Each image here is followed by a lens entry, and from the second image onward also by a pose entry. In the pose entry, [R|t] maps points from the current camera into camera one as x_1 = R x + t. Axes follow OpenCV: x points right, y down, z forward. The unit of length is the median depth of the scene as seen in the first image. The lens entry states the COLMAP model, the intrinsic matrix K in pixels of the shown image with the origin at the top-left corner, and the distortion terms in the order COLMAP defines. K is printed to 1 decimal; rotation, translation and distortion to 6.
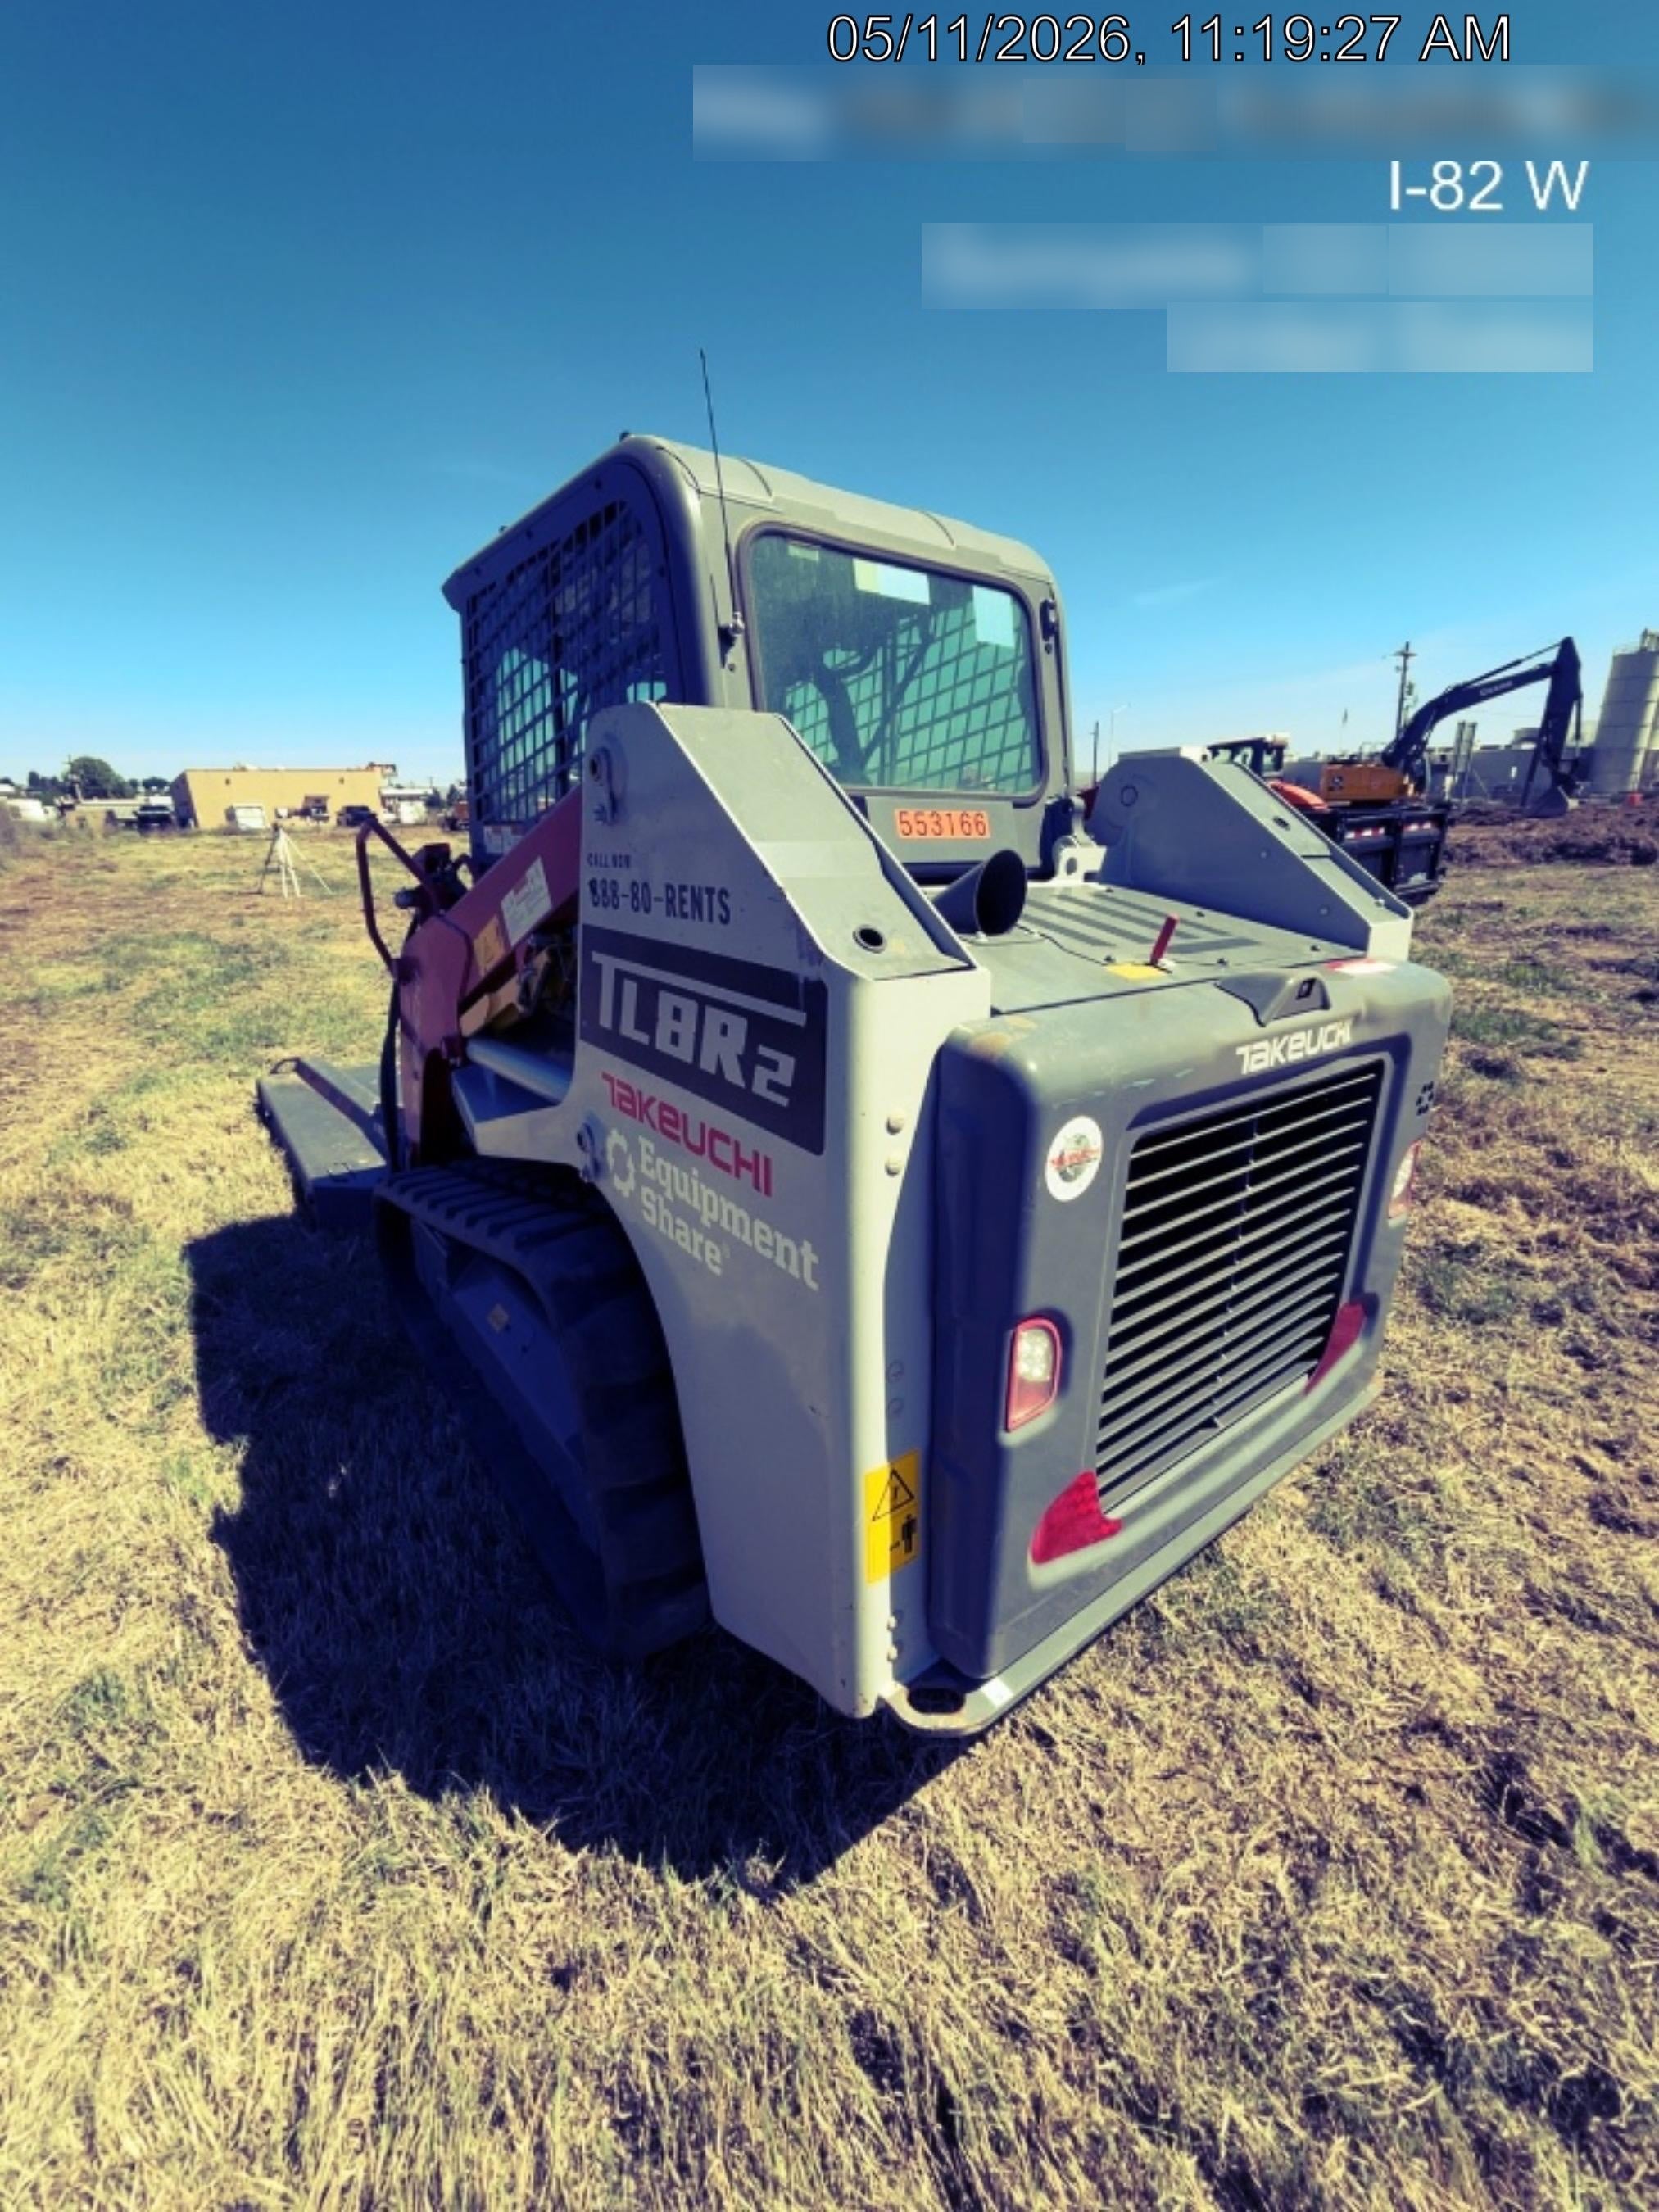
lens RADIAL K [[891.8, 0, 826.7], [0, 891.8, 1101.8], [0, 0, 1]] dist [-0.000325, -0.000086]
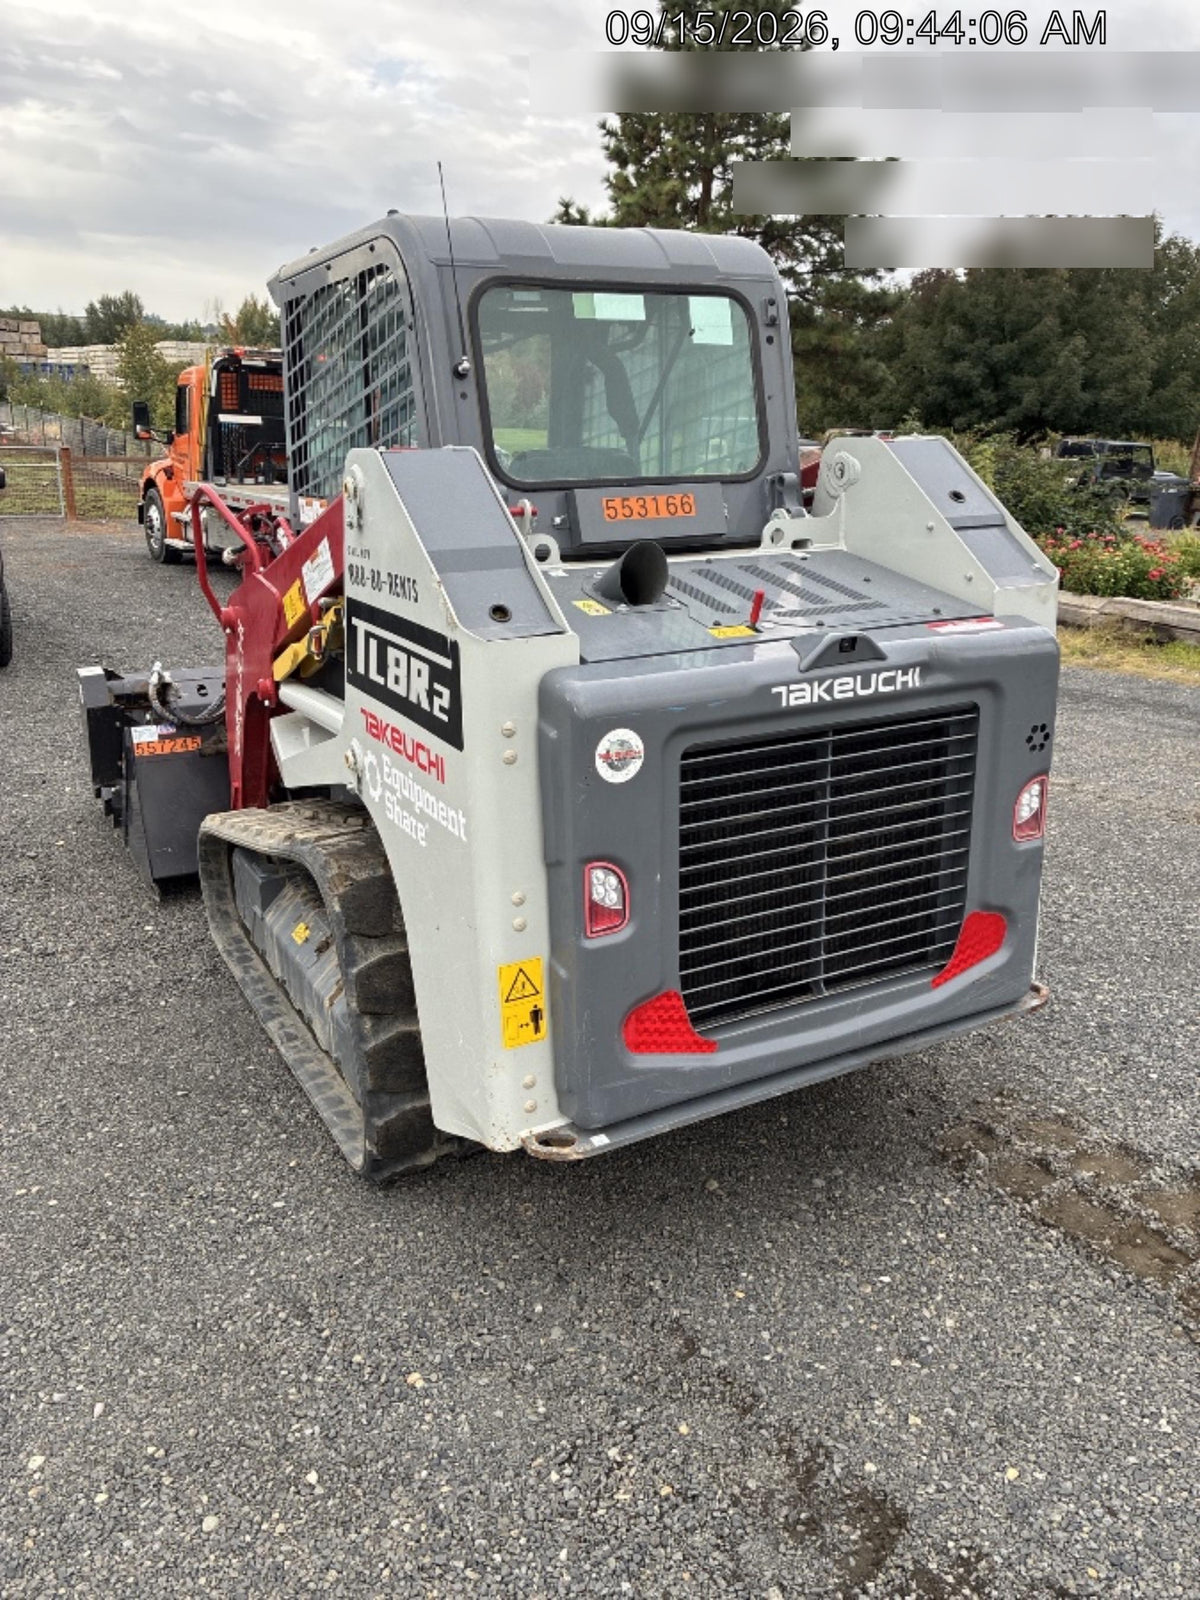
lens RADIAL K [[1221.4, 0, 600.0], [0, 1221.4, 800.0], [0, 0, 1]] dist [0.018041, -0.003378]
pose [[0.987202, 0.020694, -0.158128, 0.462720], [-0.019761, 0.999777, 0.007471, 0.099984], [0.158247, -0.004251, 0.987390, -0.877296]]
